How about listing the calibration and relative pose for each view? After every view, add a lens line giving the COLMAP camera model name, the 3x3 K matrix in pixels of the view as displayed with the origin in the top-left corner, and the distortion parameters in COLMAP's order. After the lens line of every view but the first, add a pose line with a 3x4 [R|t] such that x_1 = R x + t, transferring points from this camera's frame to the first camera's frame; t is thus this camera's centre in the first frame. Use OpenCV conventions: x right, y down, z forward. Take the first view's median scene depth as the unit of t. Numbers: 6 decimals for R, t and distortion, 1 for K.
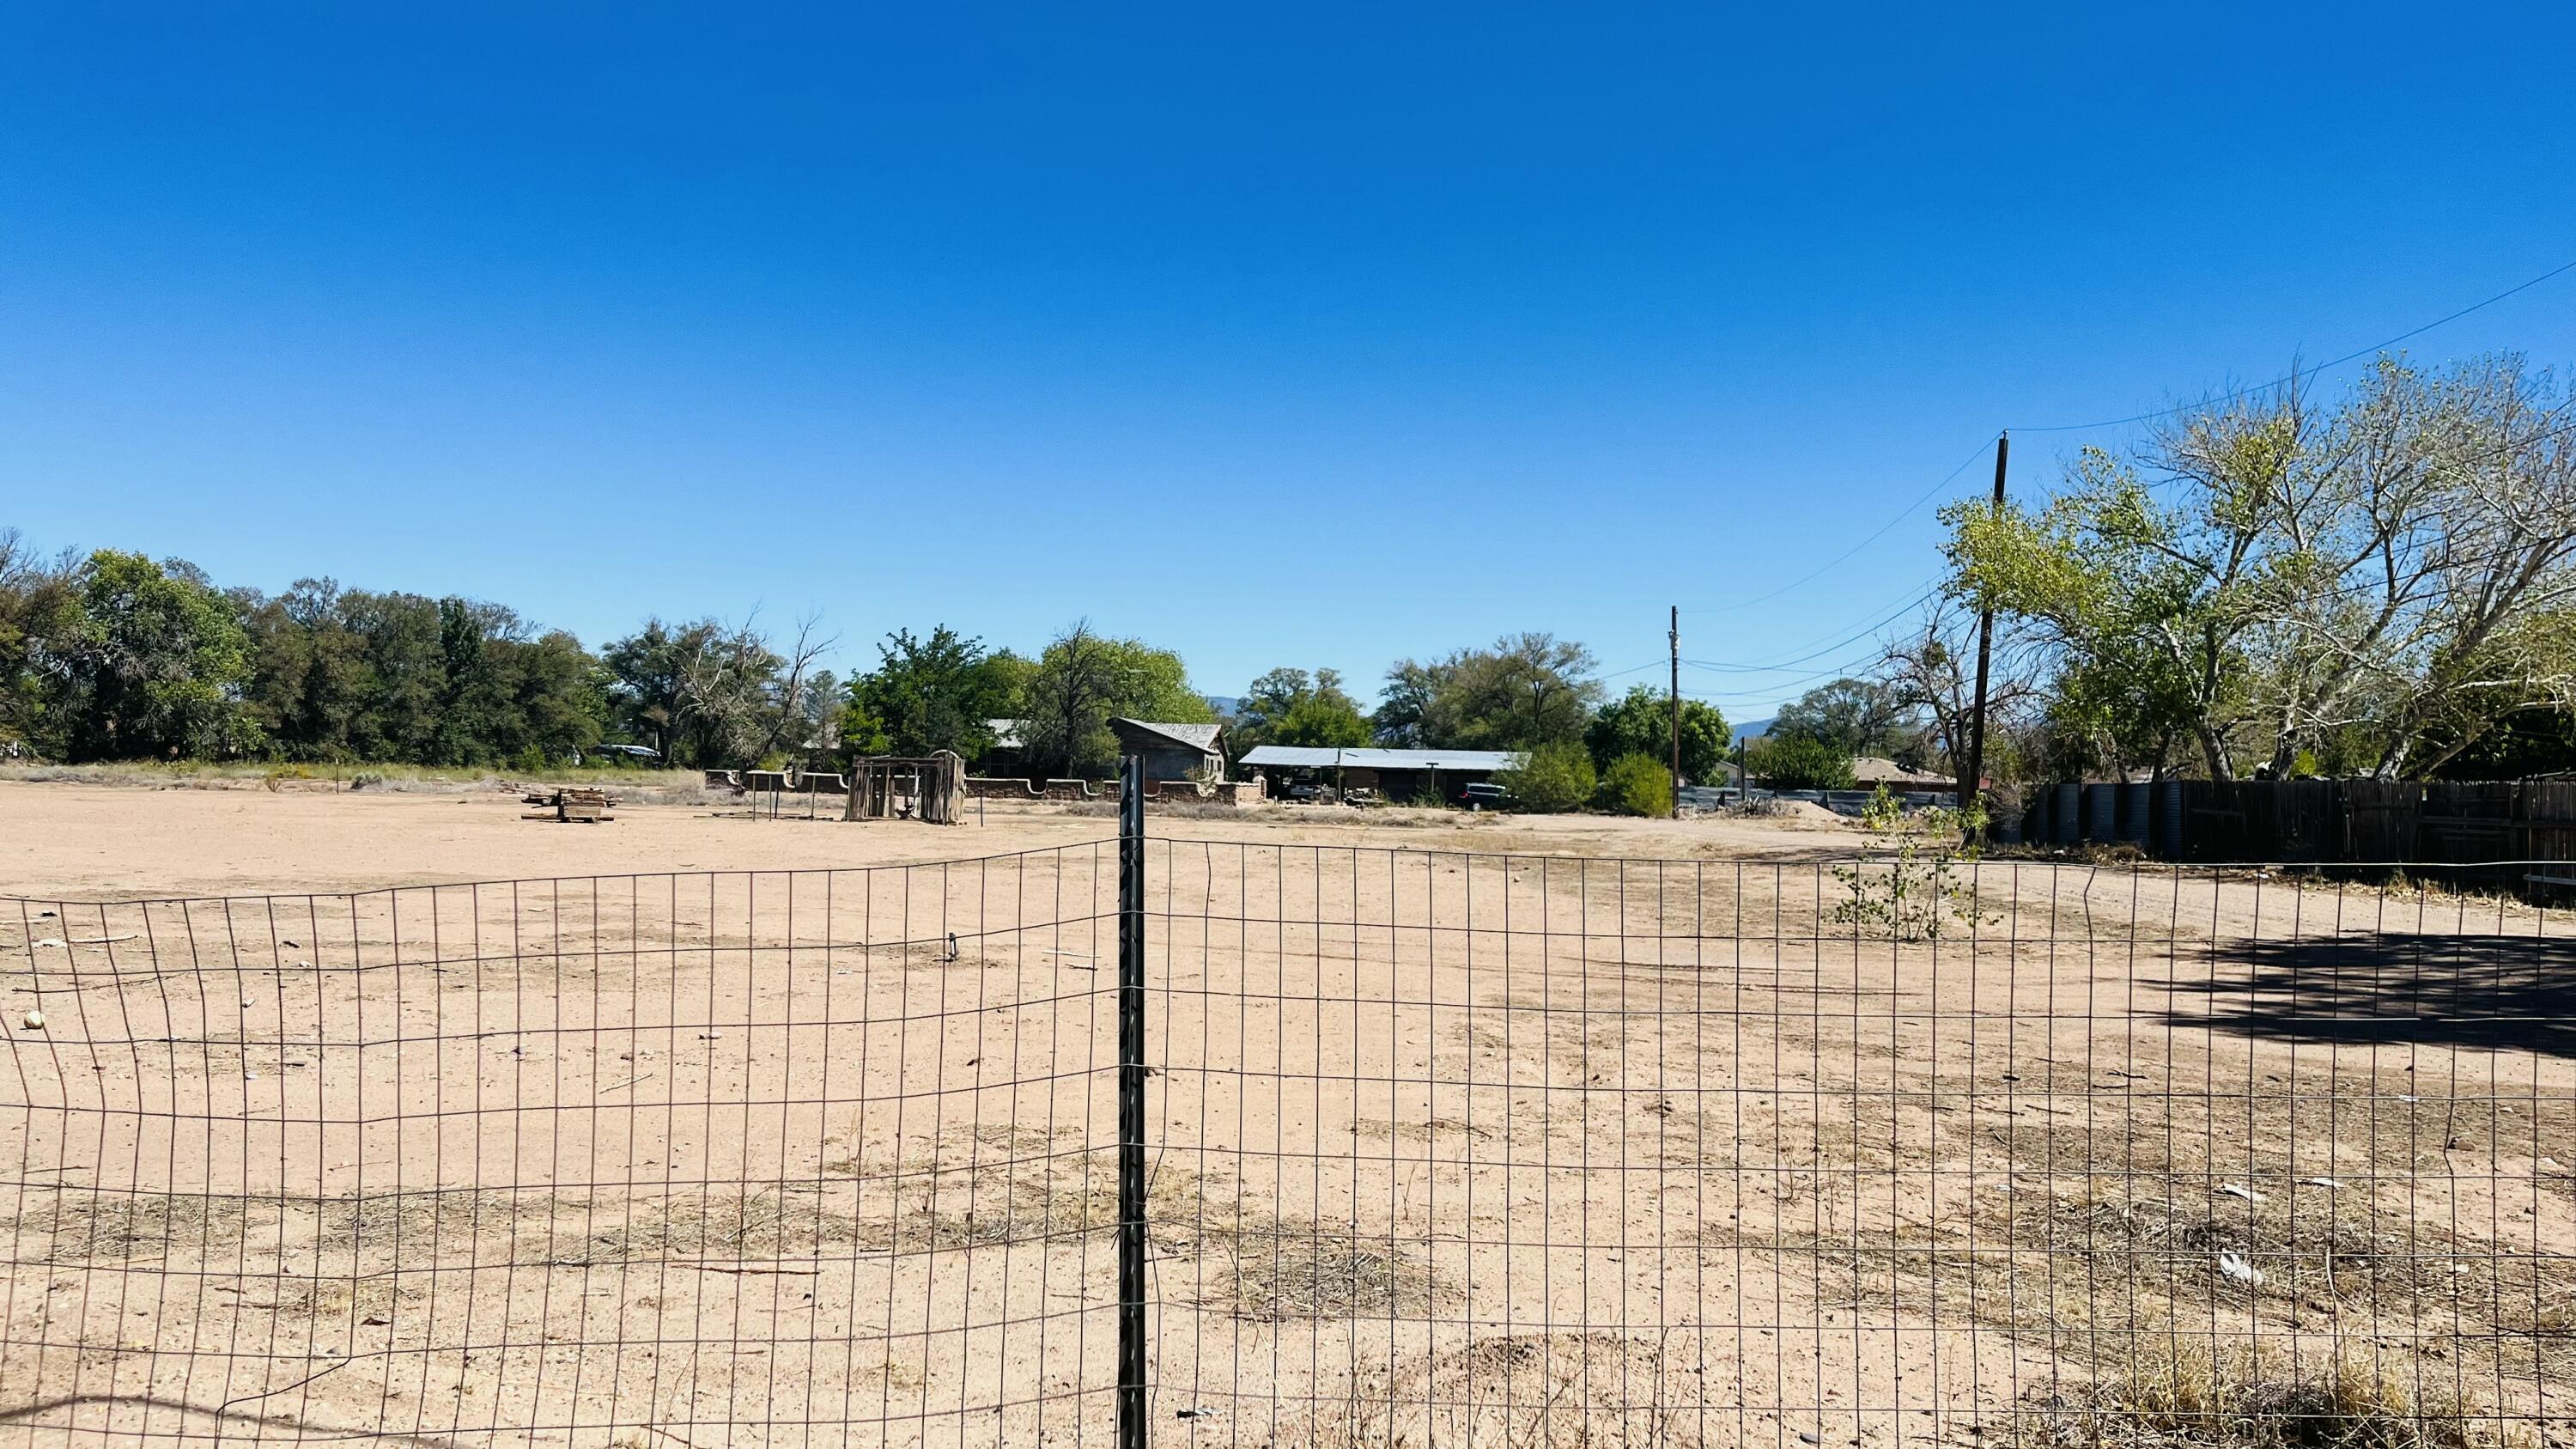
lens RADIAL K [[1947.6, 0, 1274.0], [0, 1947.6, 721.0], [0, 0, 1]] dist [0.073294, -0.086093]
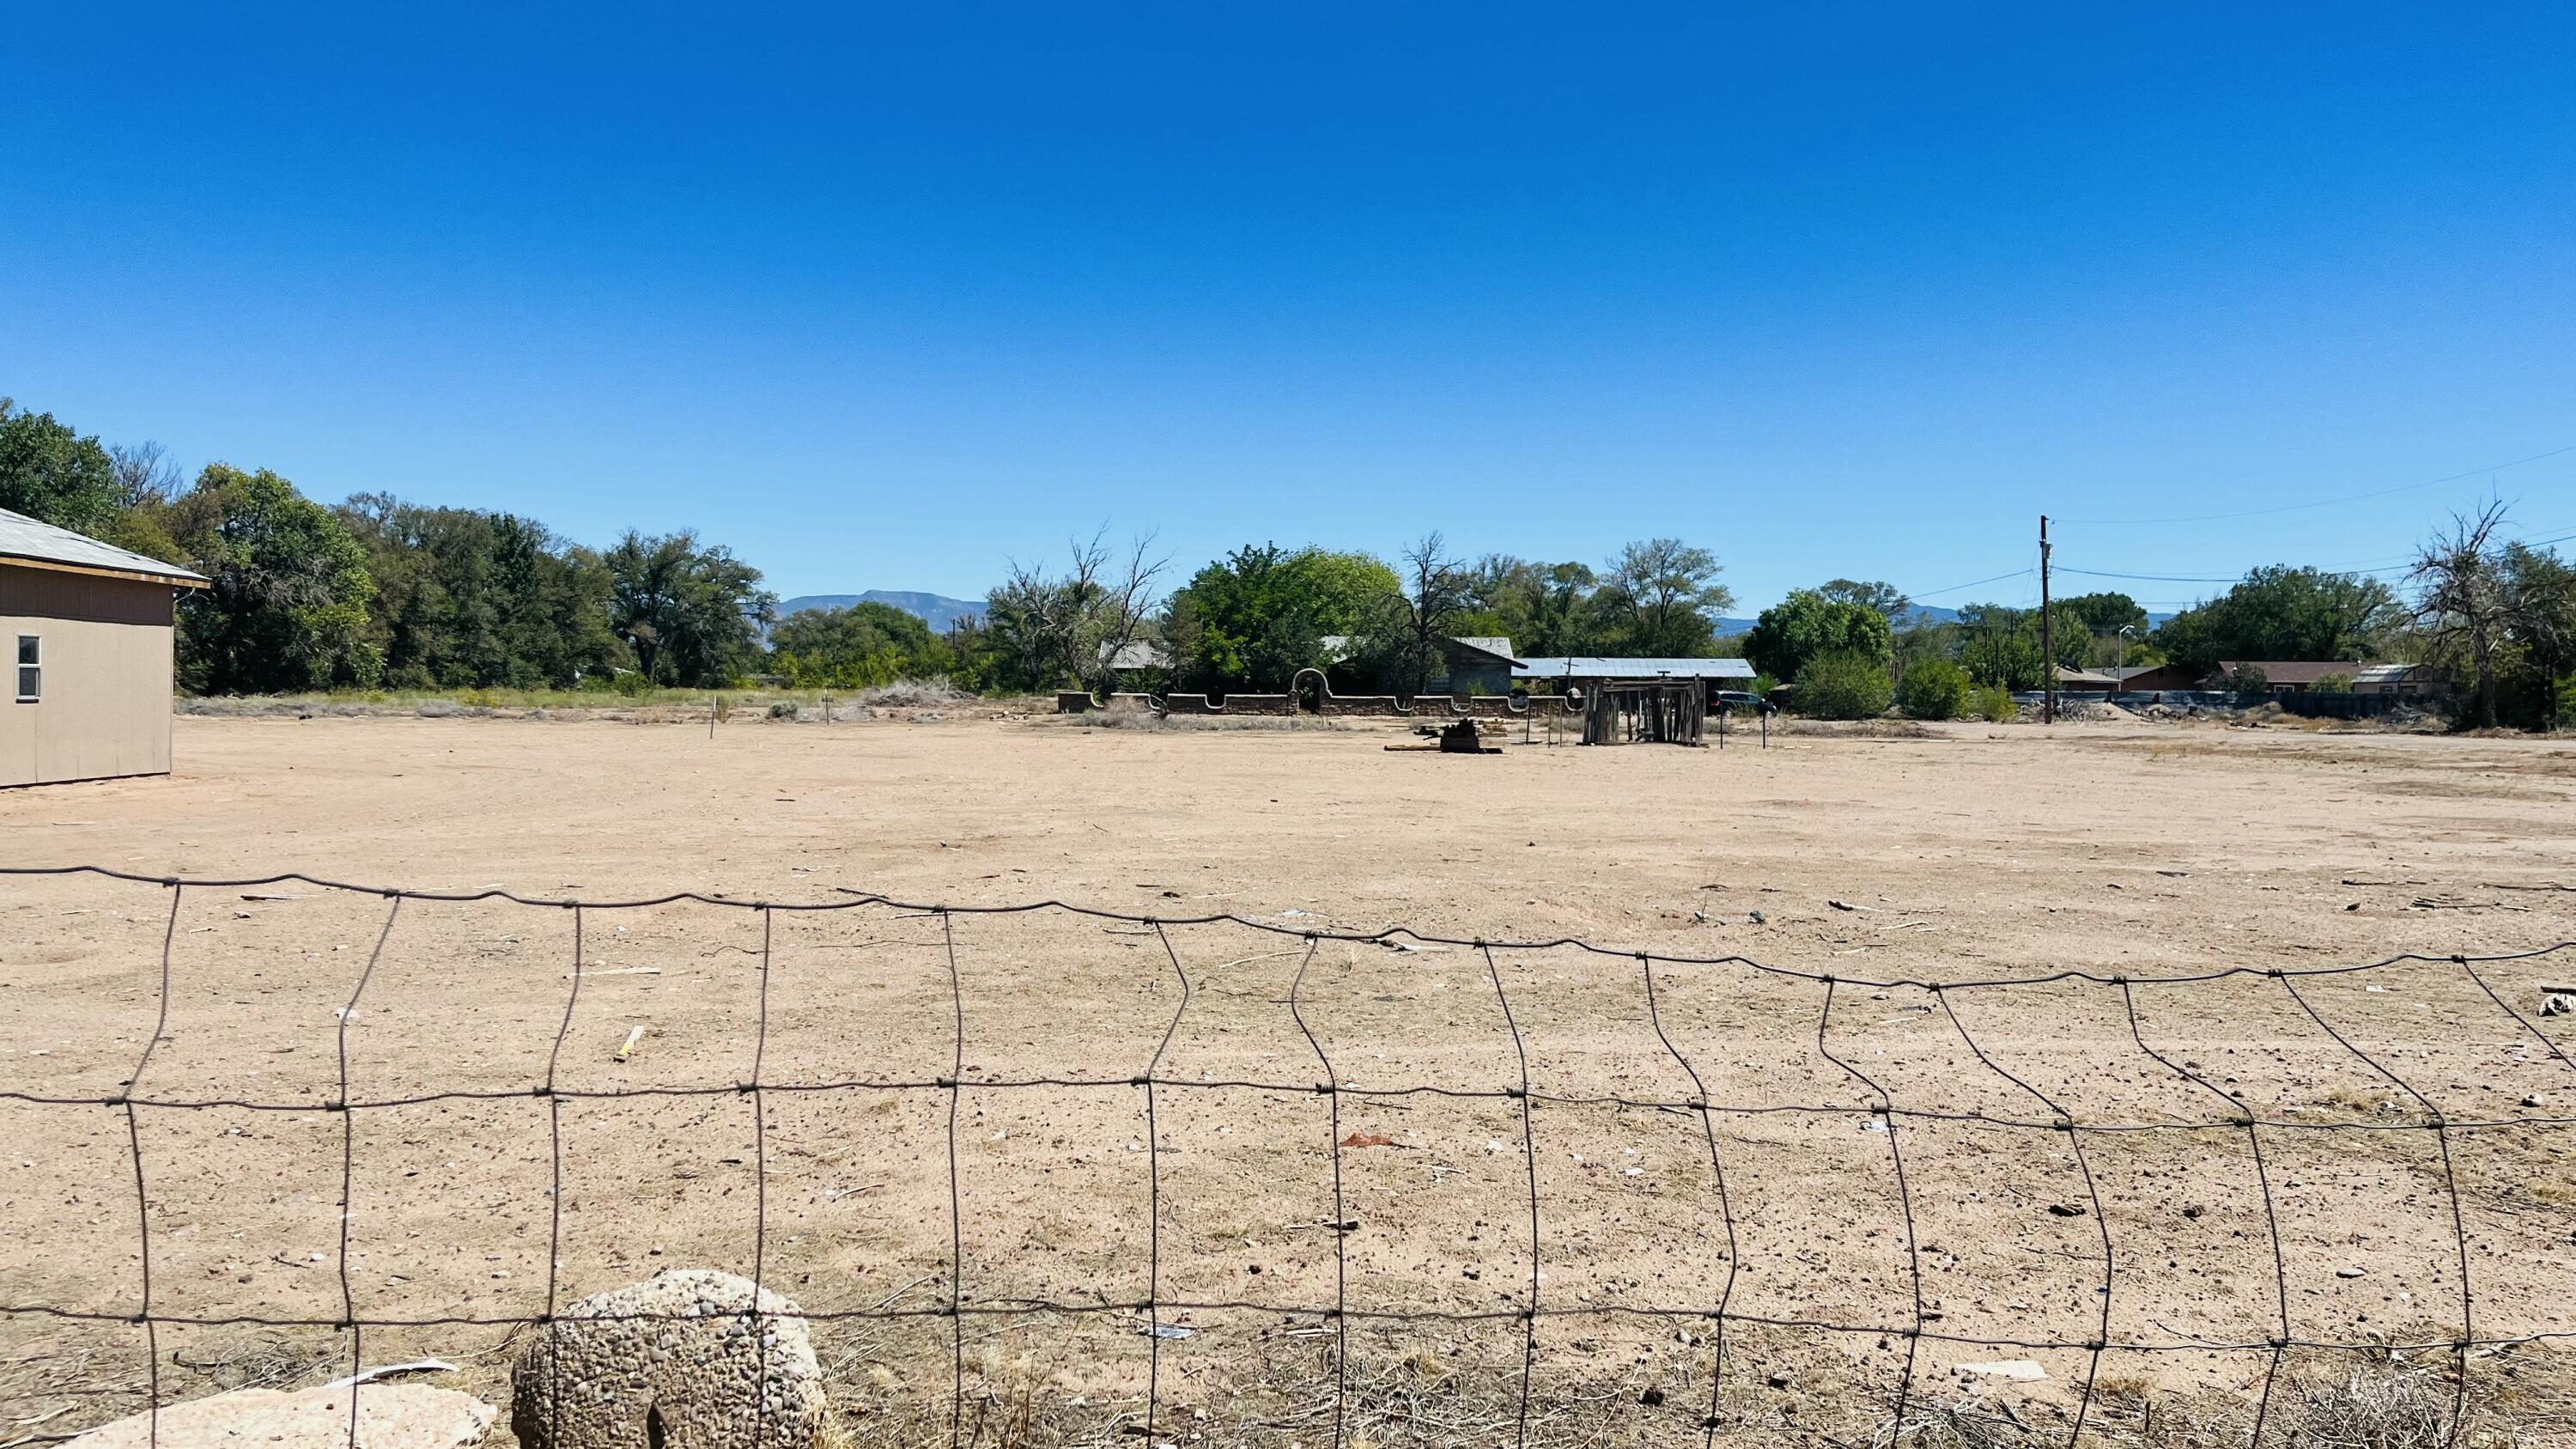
lens RADIAL K [[1947.6, 0, 1273.3], [0, 1947.6, 744.7], [0, 0, 1]] dist [0.073294, -0.086093]
pose [[0.993139, -0.021481, 0.114946, -0.191967], [0.014347, 0.997940, 0.062536, -0.005539], [-0.116053, -0.060458, 0.991401, 0.008363]]
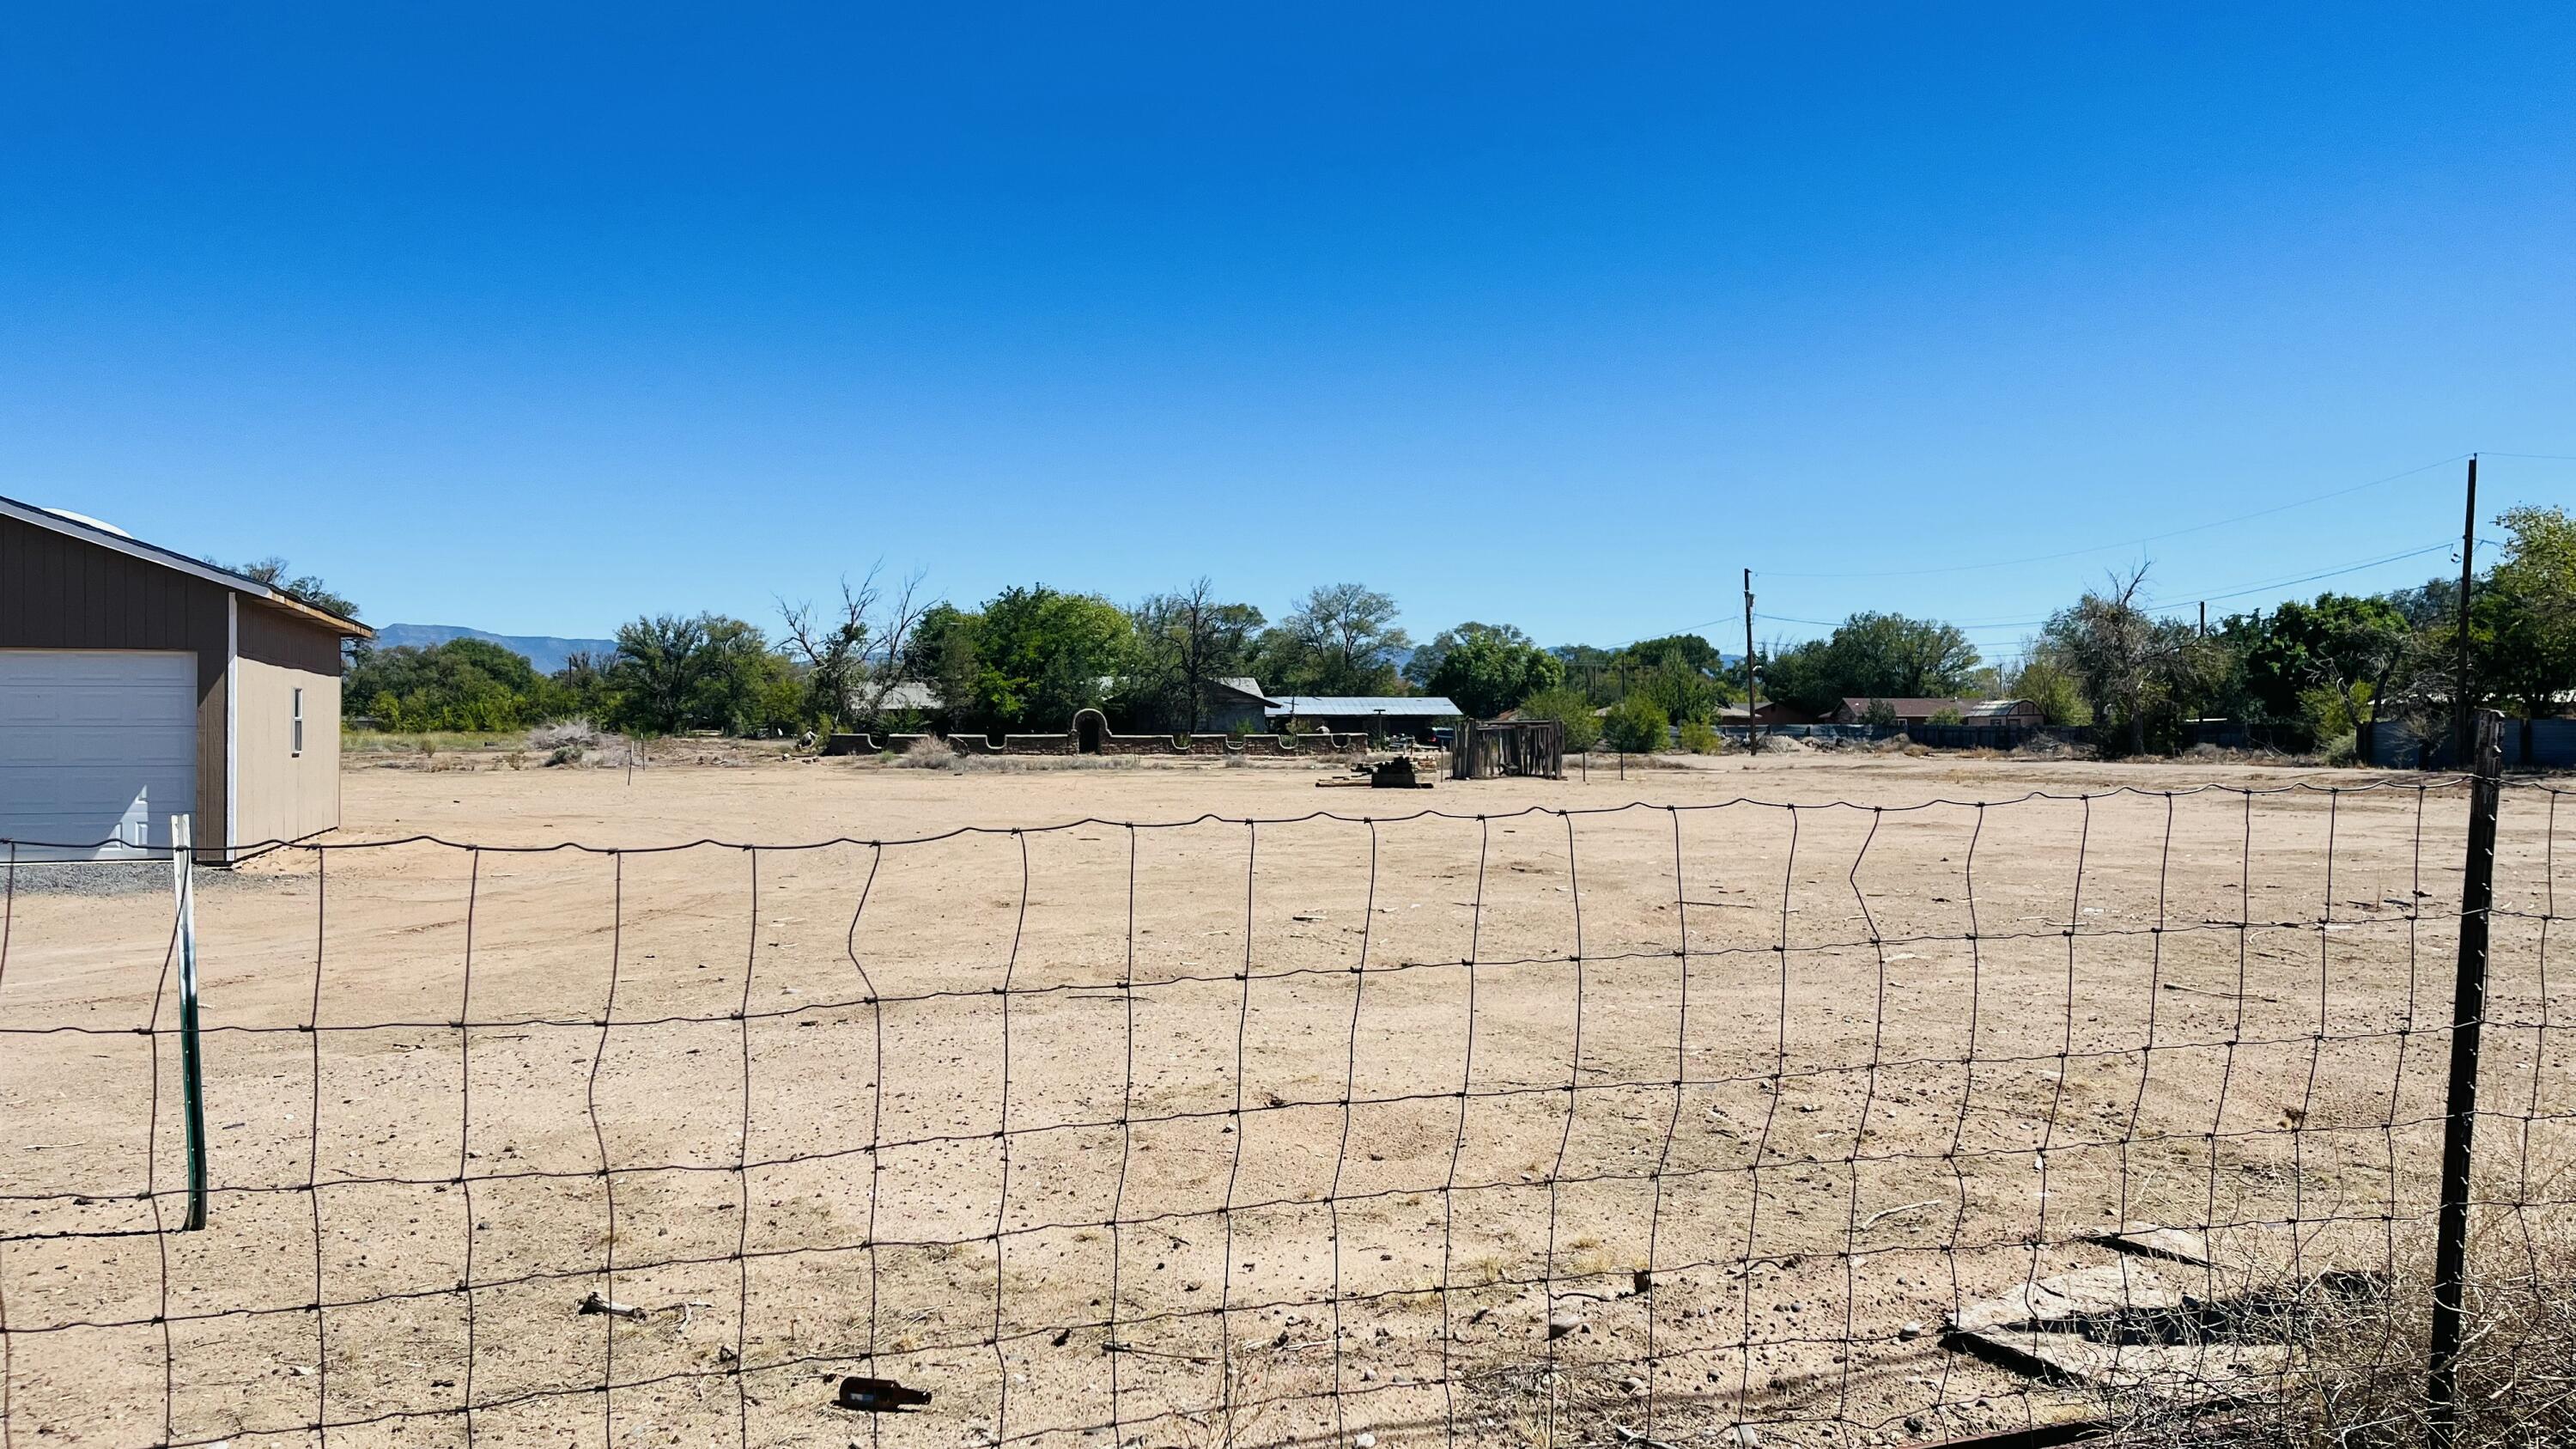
lens RADIAL K [[1947.6, 0, 1304.2], [0, 1947.6, 752.5], [0, 0, 1]] dist [0.073294, -0.086093]
pose [[0.940210, -0.029773, 0.339292, -0.259388], [0.013314, 0.998623, 0.050735, -0.007832], [-0.340336, -0.043184, 0.939312, 0.003385]]
